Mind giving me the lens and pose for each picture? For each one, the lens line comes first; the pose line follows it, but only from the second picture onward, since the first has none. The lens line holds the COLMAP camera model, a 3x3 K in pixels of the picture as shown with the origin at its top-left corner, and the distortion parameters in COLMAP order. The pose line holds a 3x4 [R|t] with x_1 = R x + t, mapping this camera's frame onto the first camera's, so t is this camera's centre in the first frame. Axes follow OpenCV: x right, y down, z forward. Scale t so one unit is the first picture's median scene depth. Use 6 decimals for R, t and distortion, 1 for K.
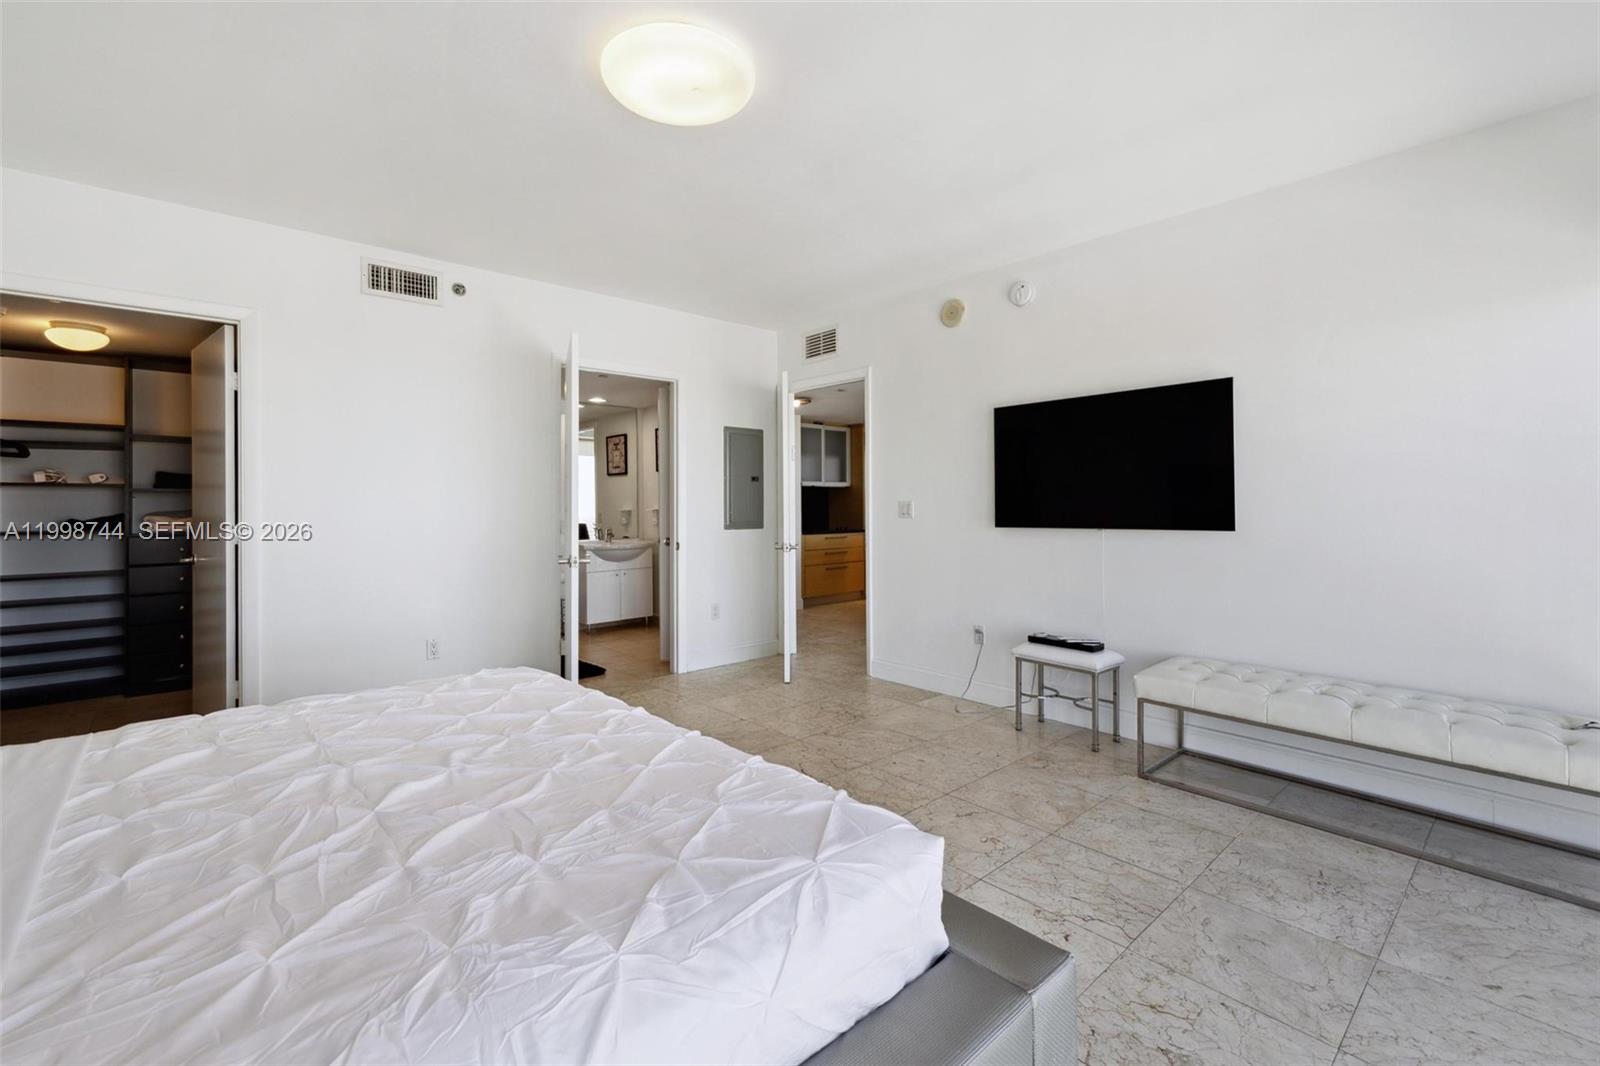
lens RADIAL K [[686.9, 0, 794.5], [0, 686.9, 500.1], [0, 0, 1]] dist [0.002286, 0.000386]
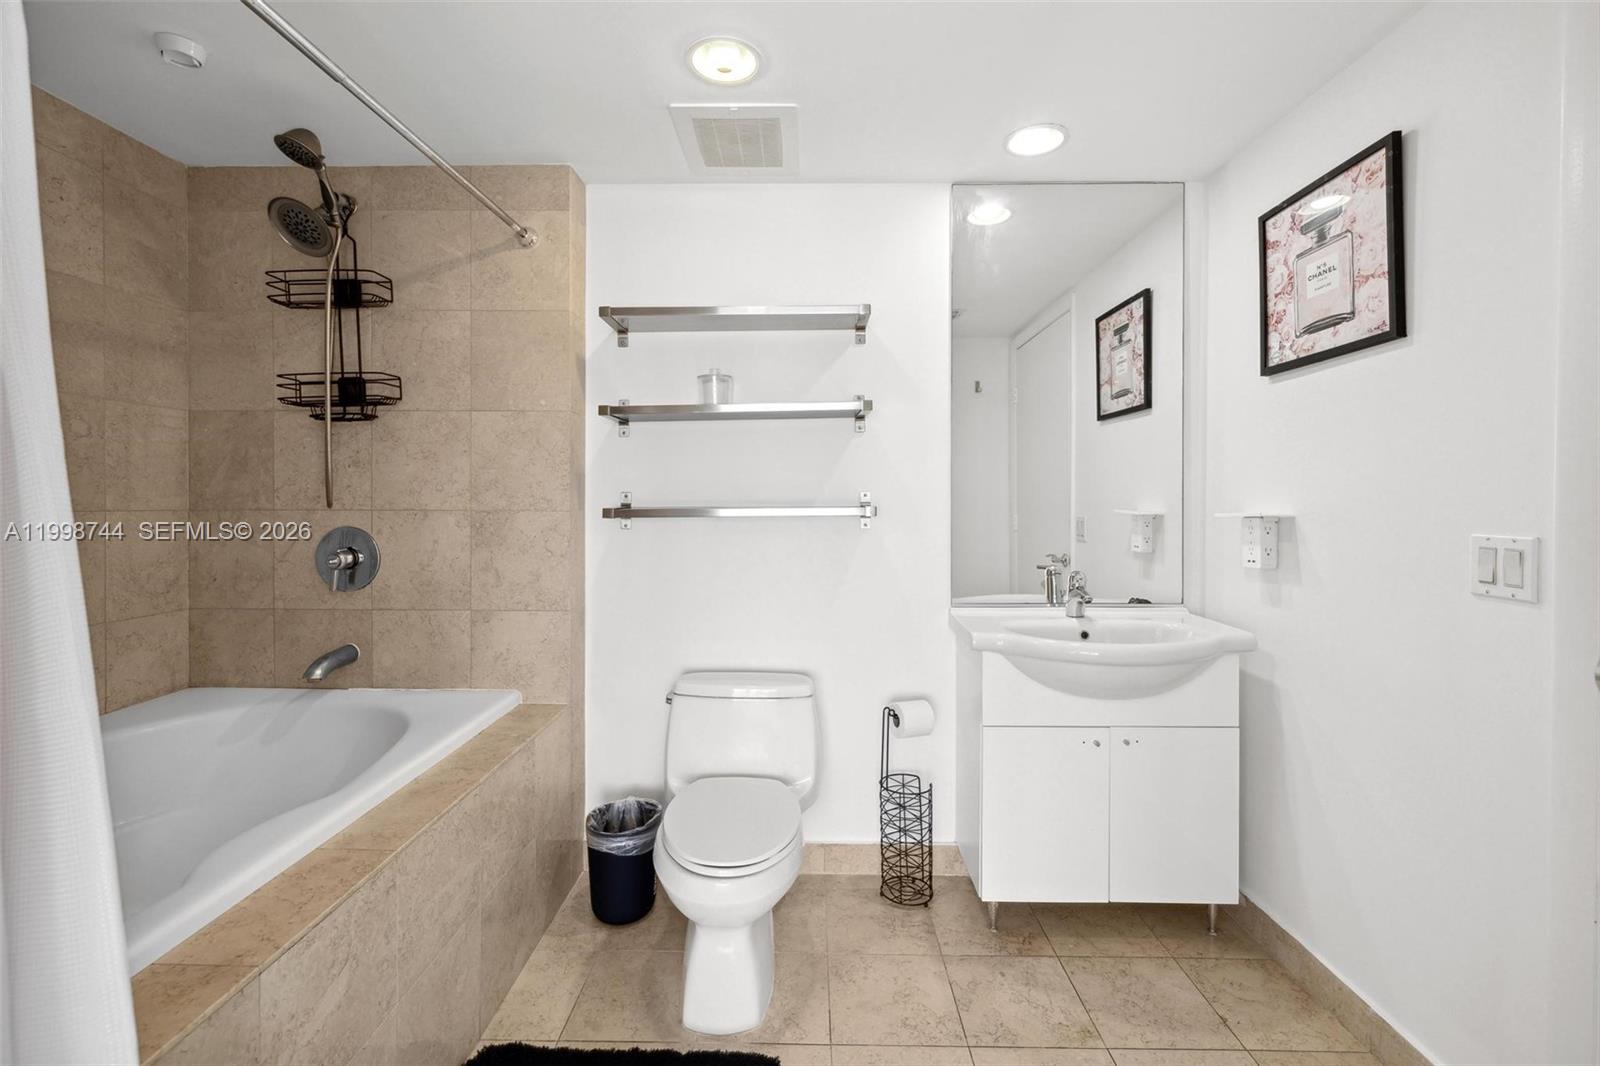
lens RADIAL K [[686.9, 0, 794.5], [0, 686.9, 500.1], [0, 0, 1]] dist [0.002286, 0.000386]
pose [[0.729696, 0.010002, -0.683699, -0.138573], [-0.001544, 0.999915, 0.012981, 0.004020], [0.683770, -0.008417, 0.729649, 0.626967]]
